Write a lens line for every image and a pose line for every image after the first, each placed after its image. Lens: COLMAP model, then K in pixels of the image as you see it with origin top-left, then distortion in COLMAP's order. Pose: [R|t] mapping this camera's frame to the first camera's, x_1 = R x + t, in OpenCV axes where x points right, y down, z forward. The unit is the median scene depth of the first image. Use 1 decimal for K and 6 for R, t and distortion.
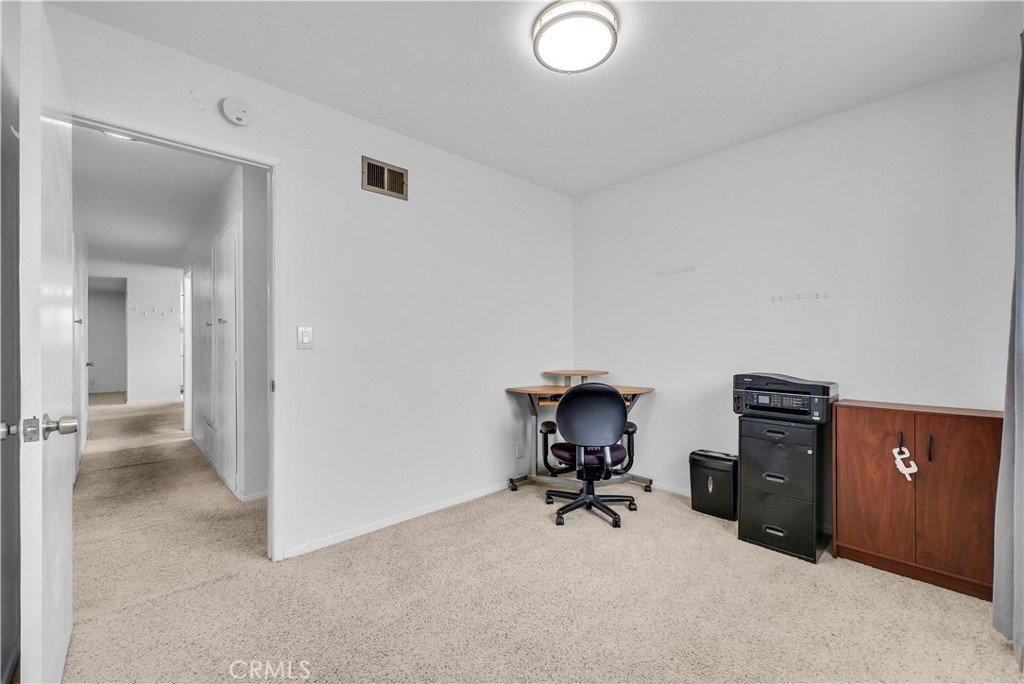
lens RADIAL K [[417.3, 0, 511.2], [0, 417.3, 341.2], [0, 0, 1]] dist [0.000929, -0.000142]
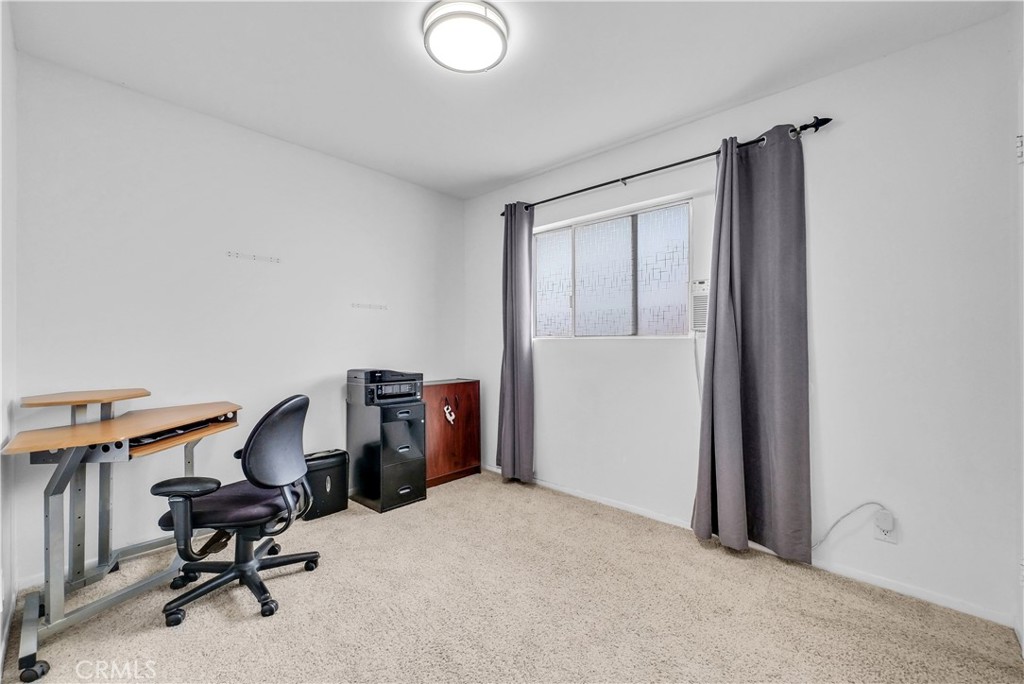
lens RADIAL K [[417.3, 0, 511.2], [0, 417.3, 341.2], [0, 0, 1]] dist [0.000929, -0.000142]
pose [[-0.041873, -0.002132, 0.999121, -0.676331], [-0.001858, 0.999996, 0.002056, -0.006085], [-0.999121, -0.001770, -0.041877, 0.744364]]
